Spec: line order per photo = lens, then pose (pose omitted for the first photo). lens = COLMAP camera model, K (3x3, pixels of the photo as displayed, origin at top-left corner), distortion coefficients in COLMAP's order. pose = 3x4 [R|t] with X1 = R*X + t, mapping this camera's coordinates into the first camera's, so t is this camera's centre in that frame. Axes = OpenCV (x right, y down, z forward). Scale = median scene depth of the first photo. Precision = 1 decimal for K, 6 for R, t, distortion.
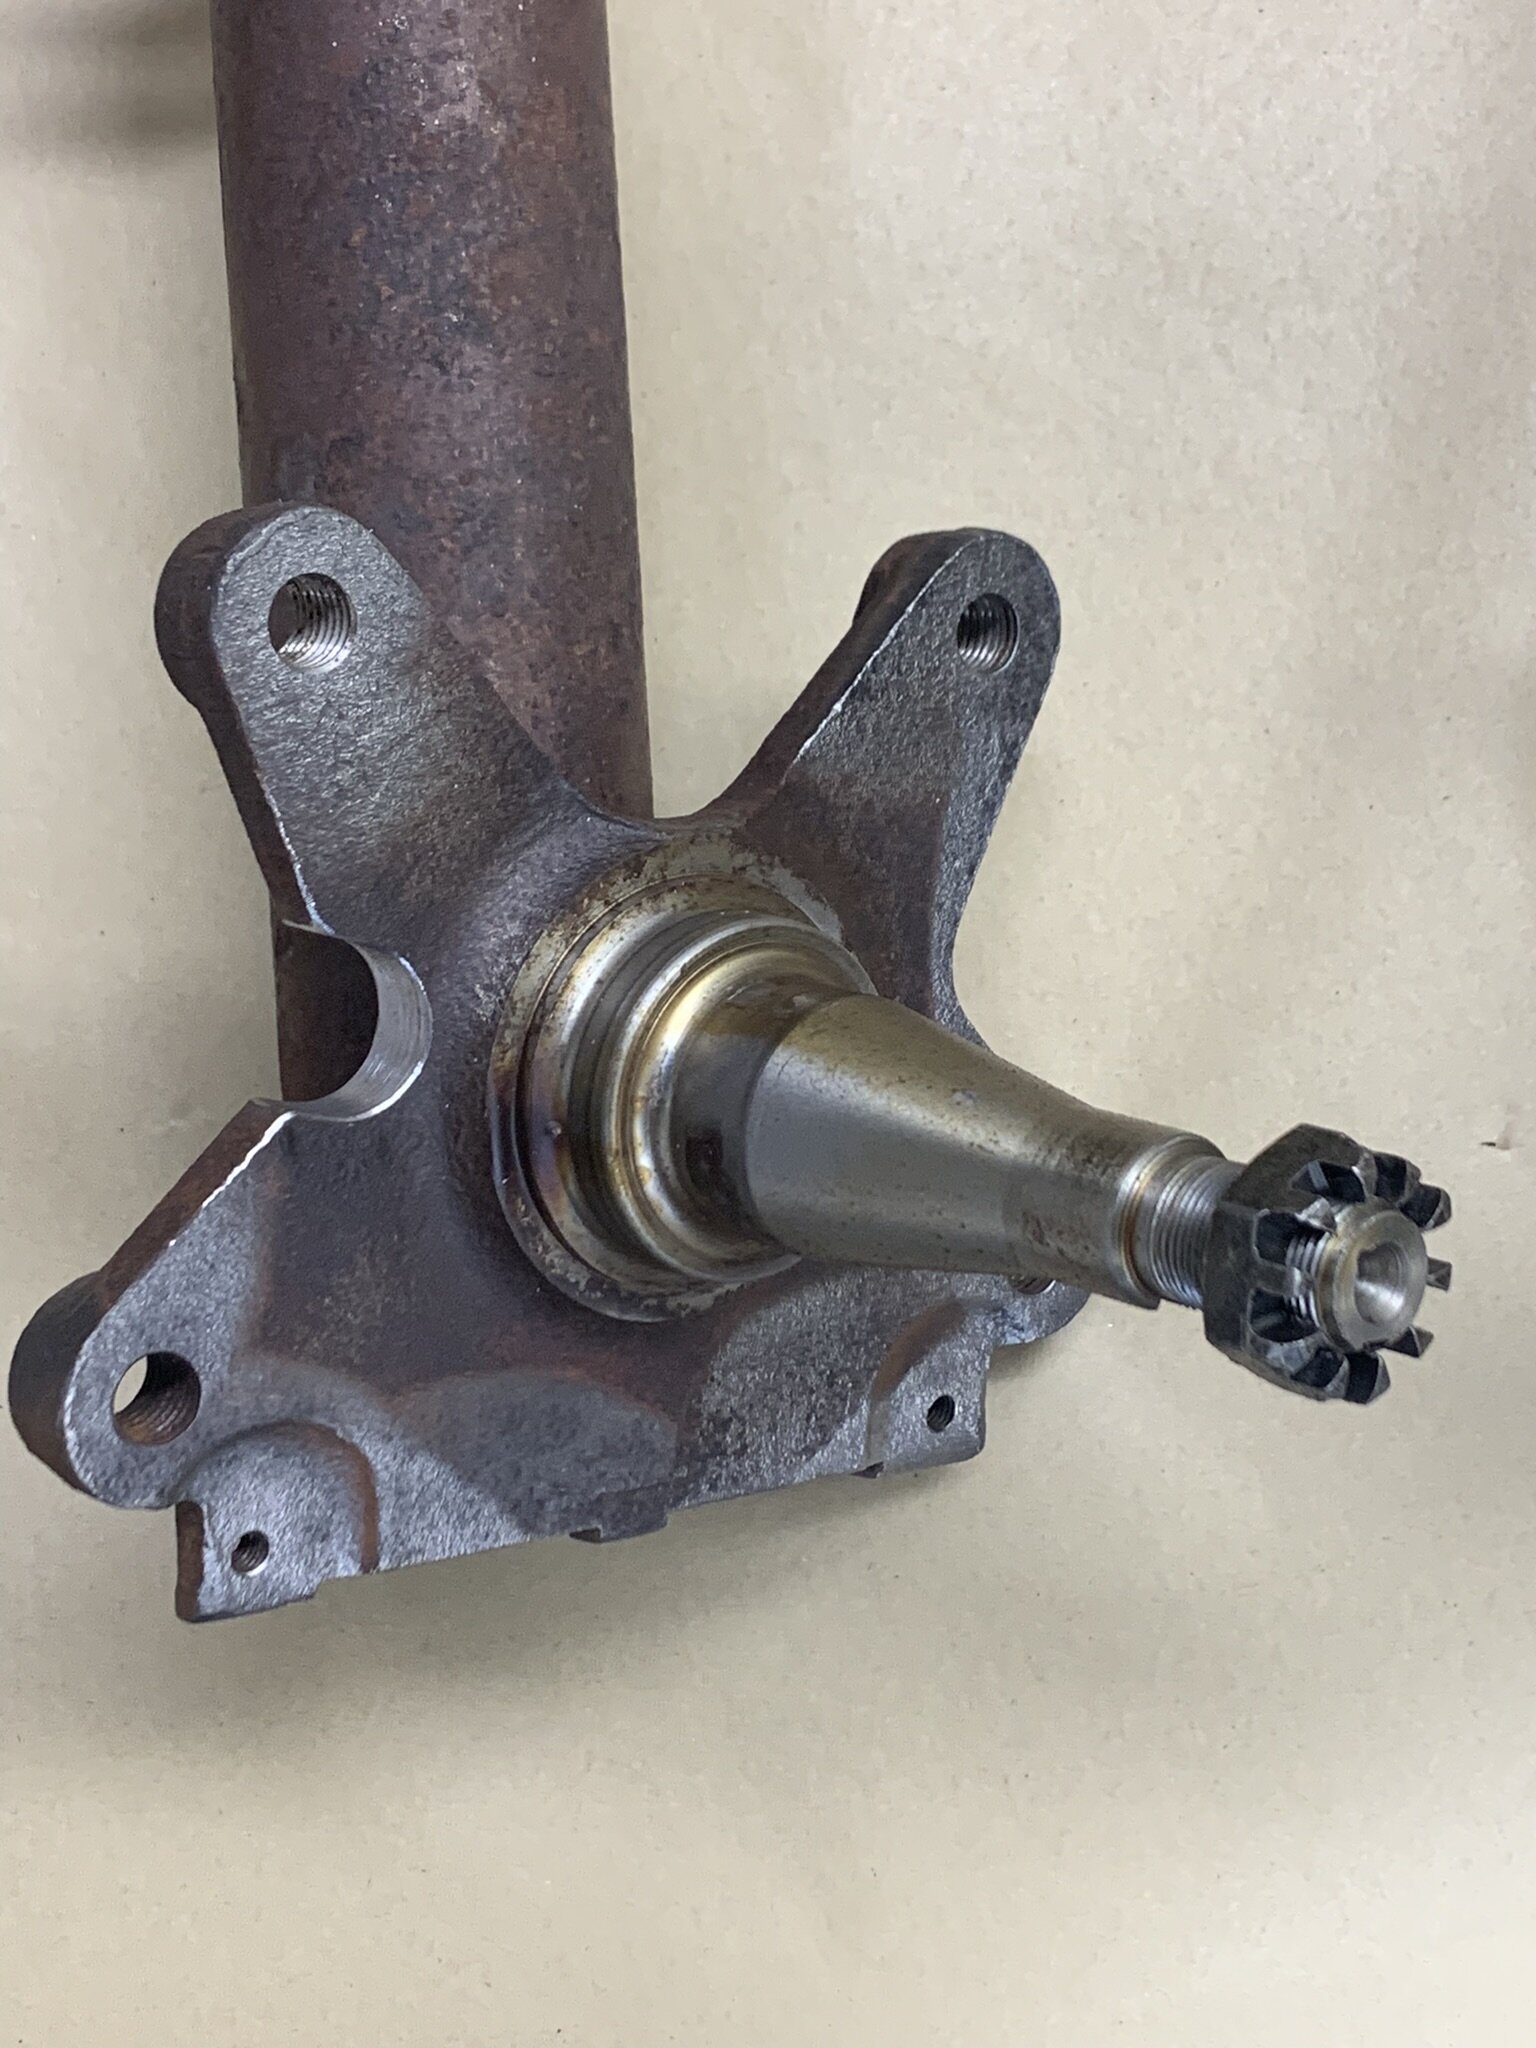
lens RADIAL K [[3030.1, 0, 754.9], [0, 3030.1, 1014.3], [0, 0, 1]] dist [0.240795, -0.834298]
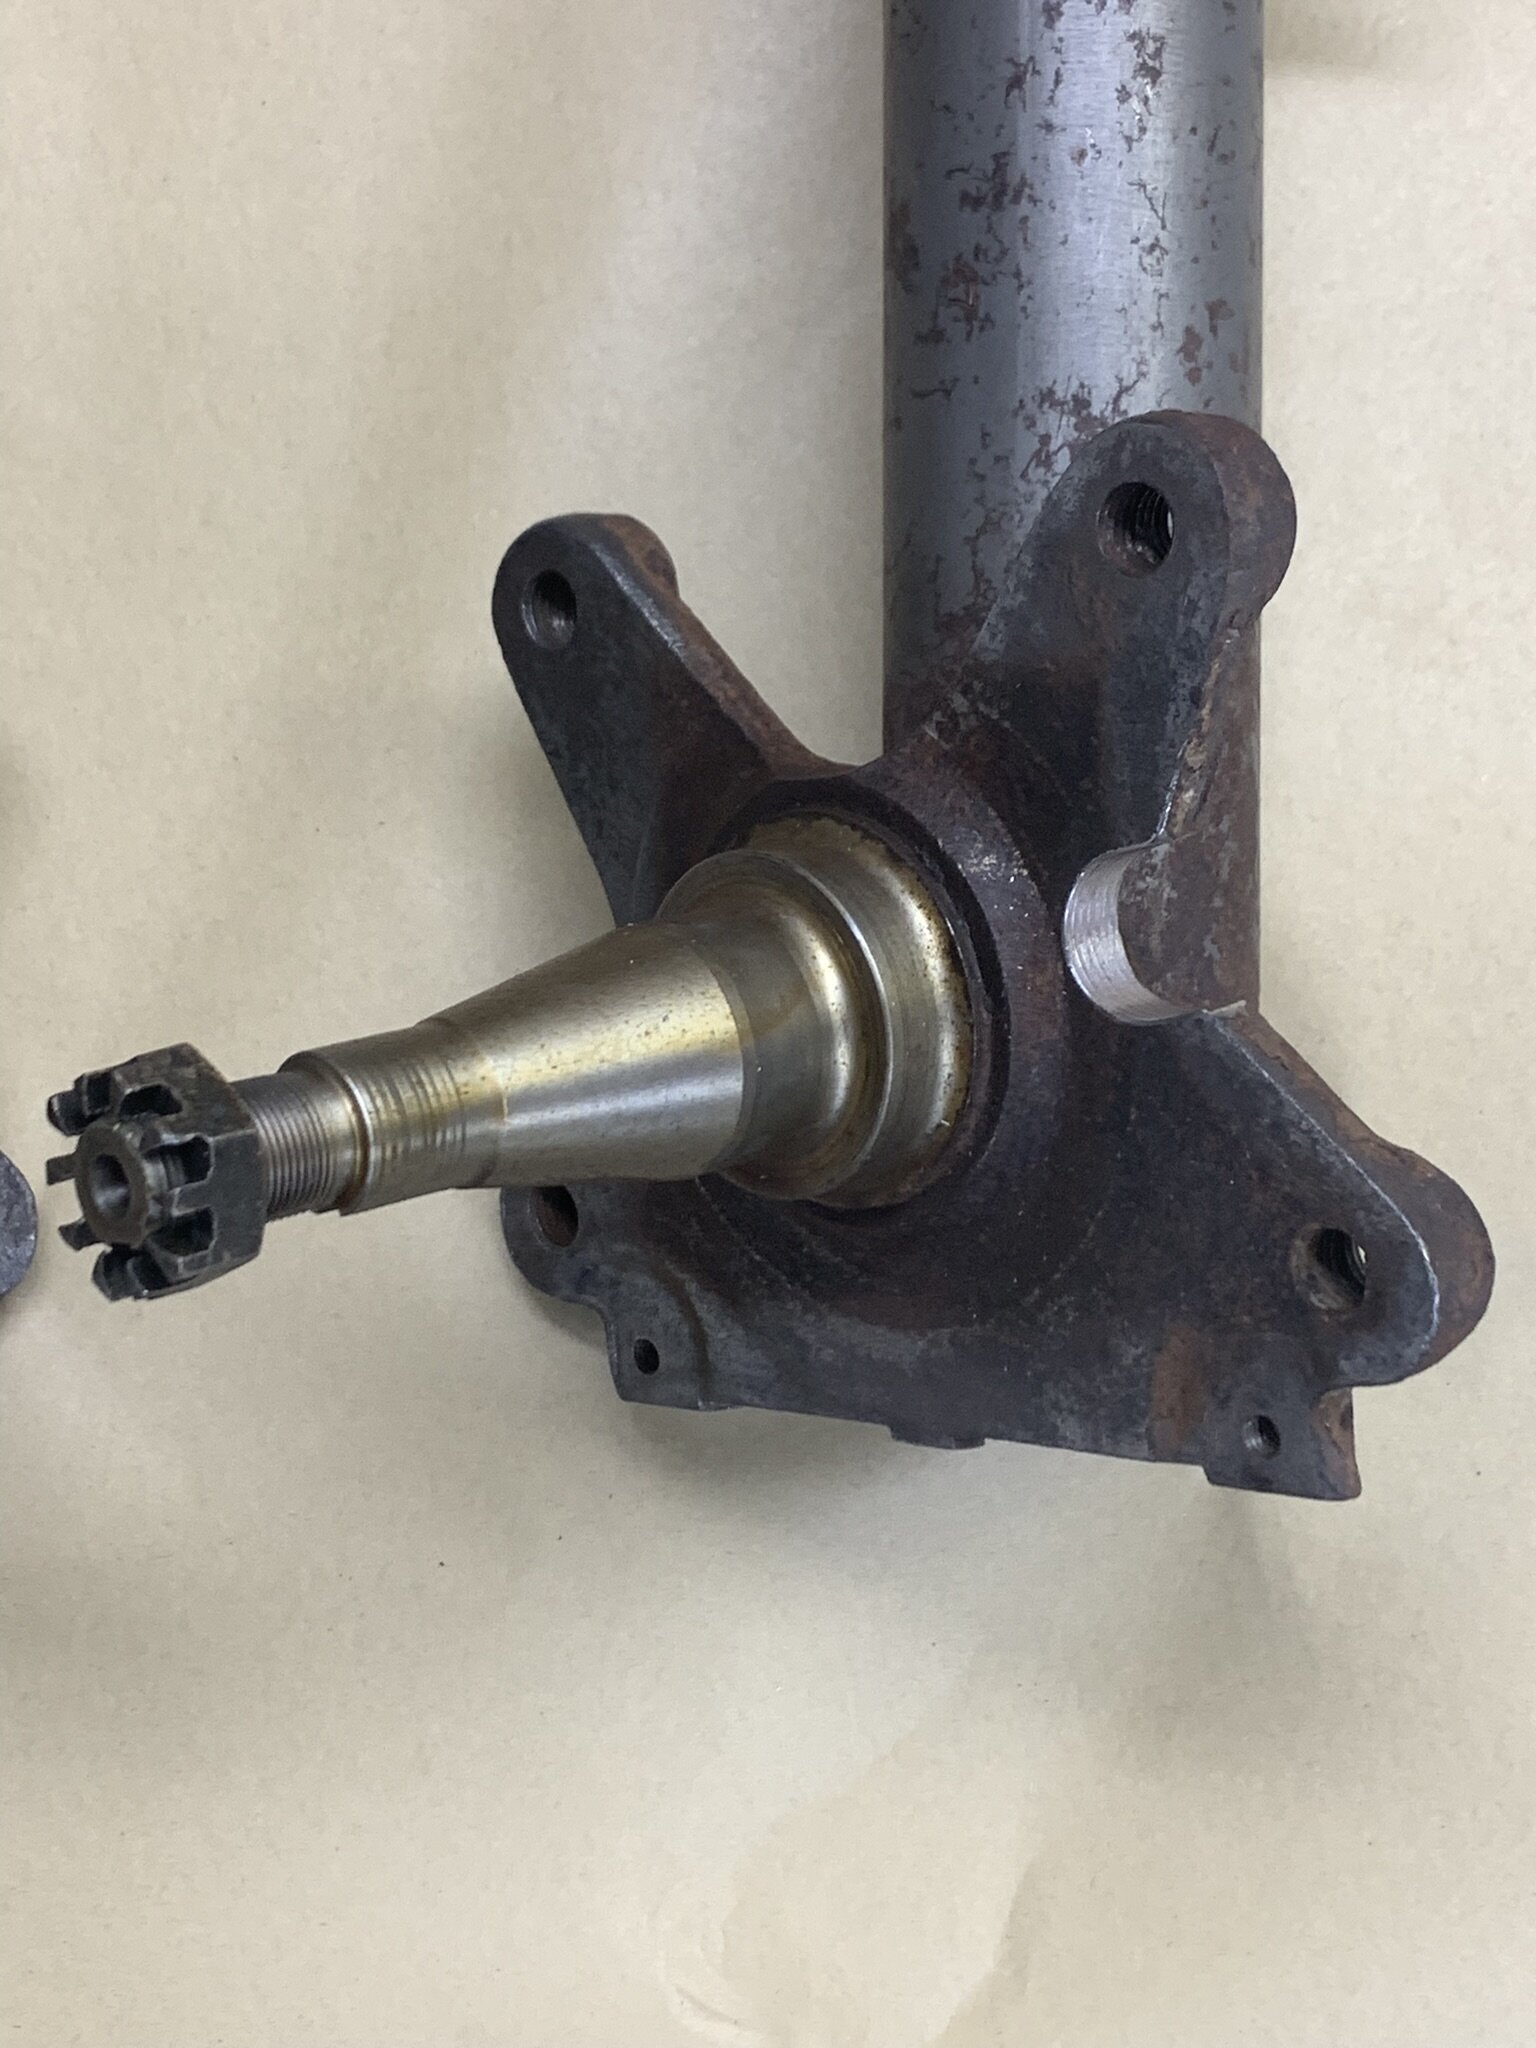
lens RADIAL K [[3030.1, 0, 754.9], [0, 3030.1, 1014.3], [0, 0, 1]] dist [0.240795, -0.834298]
pose [[0.998682, 0.030506, -0.041277, 0.472153], [-0.032867, 0.997789, -0.057766, 0.063265], [0.039424, 0.059047, 0.997476, -0.070482]]
